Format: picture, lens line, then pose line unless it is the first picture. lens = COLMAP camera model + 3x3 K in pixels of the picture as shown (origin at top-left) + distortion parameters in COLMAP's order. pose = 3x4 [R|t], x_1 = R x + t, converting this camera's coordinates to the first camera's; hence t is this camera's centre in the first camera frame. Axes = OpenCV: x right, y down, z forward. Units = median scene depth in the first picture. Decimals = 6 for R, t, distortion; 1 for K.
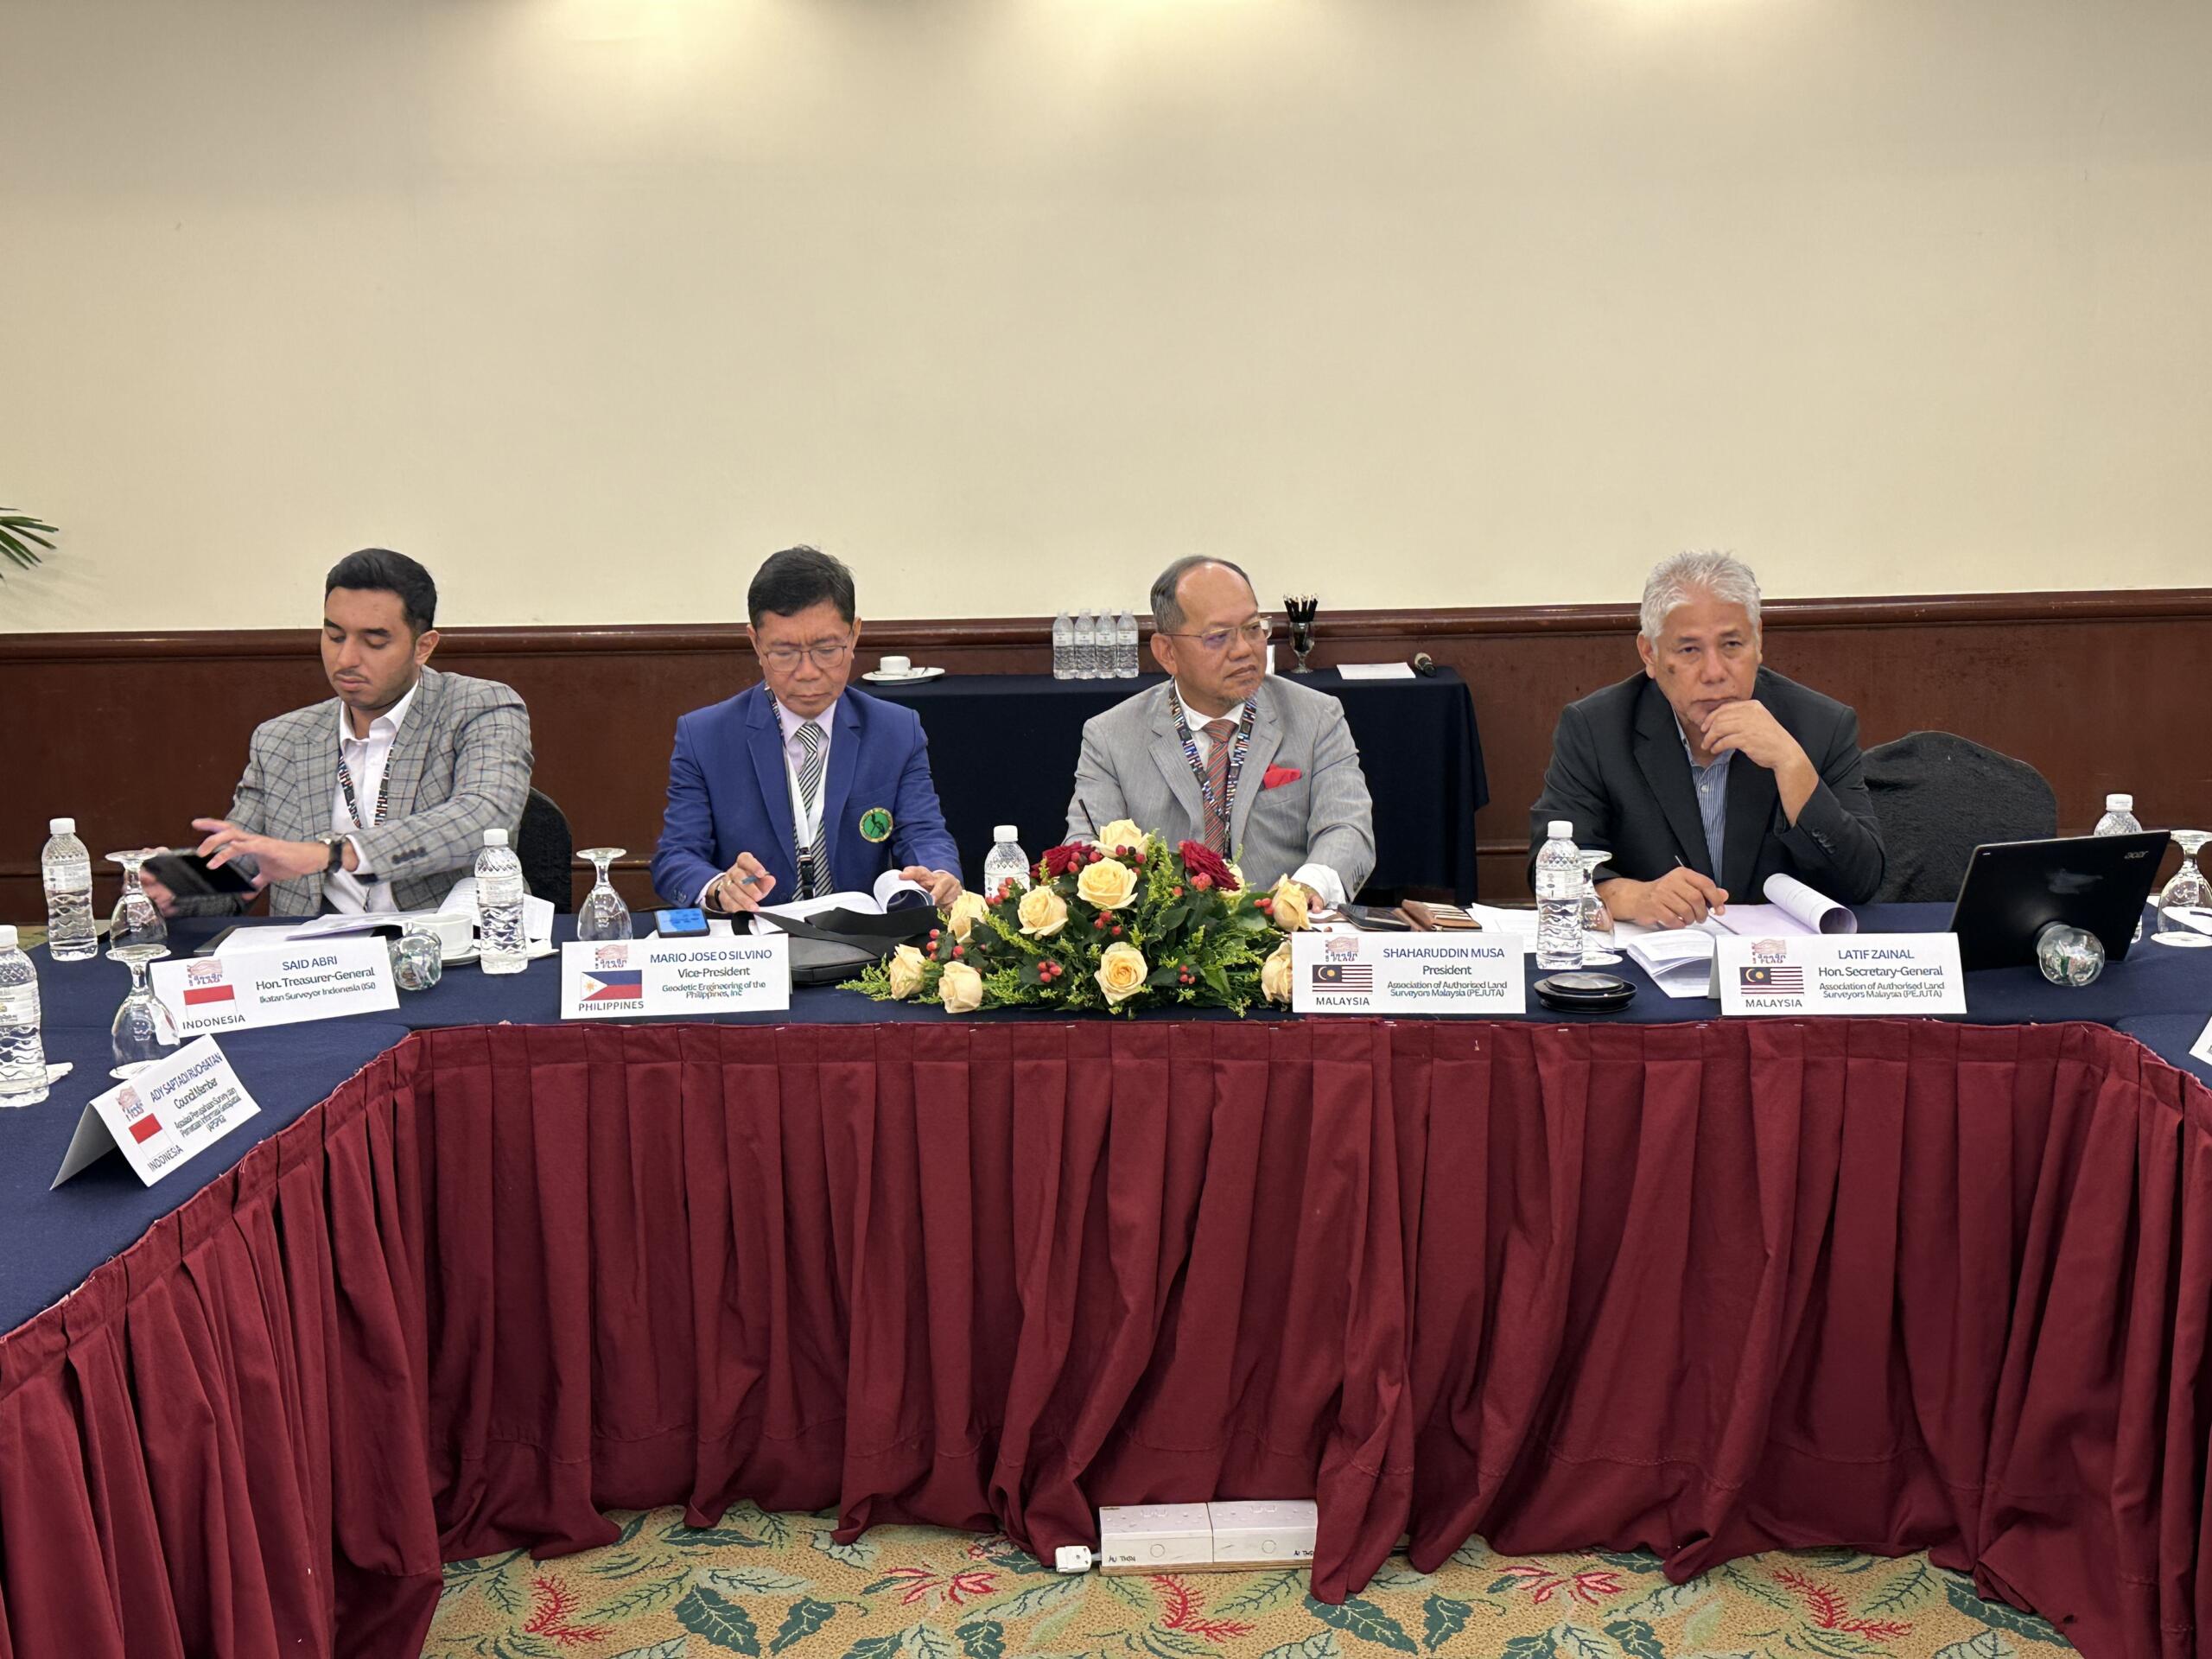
lens RADIAL K [[2507.2, 0, 1093.5], [0, 2507.2, 817.8], [0, 0, 1]] dist [0.248947, -0.564168]
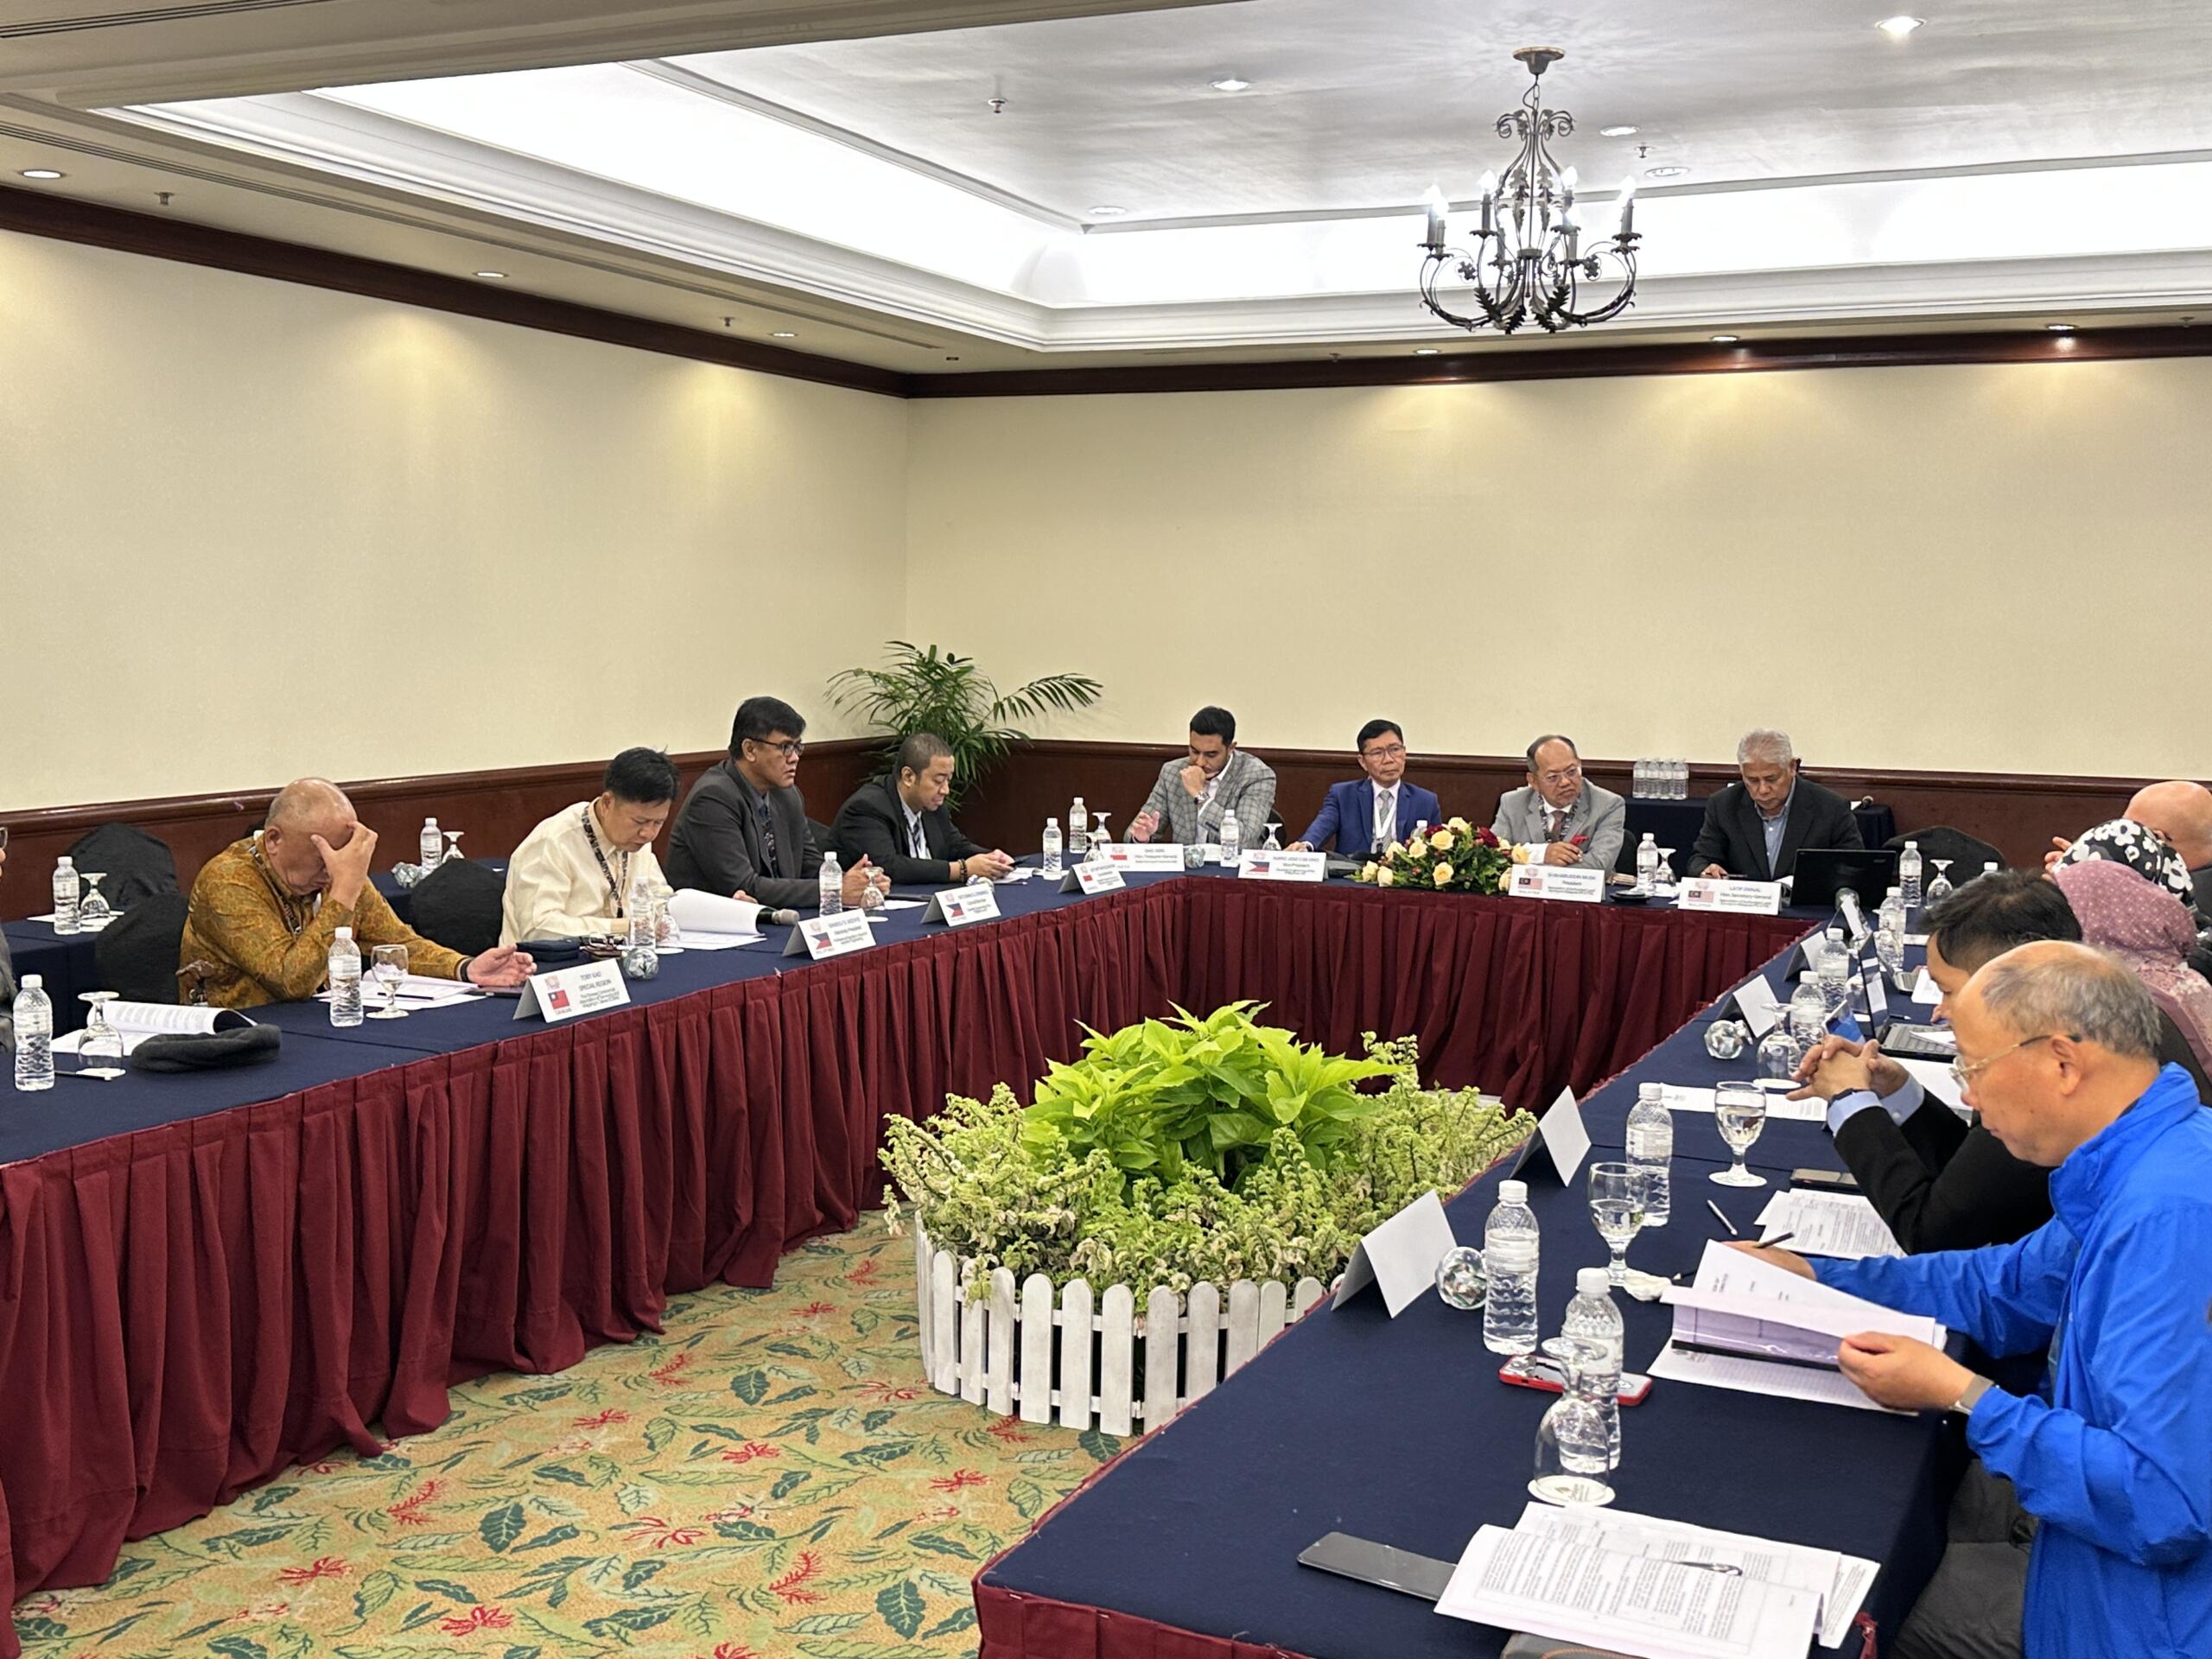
lens RADIAL K [[2157.3, 0, 1106.0], [0, 2157.3, 829.5], [0, 0, 1]] dist [0.007589, 0.007110]
pose [[0.923469, 0.070409, -0.377157, 0.513803], [-0.091015, 0.995159, -0.037070, 0.128113], [0.372721, 0.068559, 0.925407, -1.146147]]
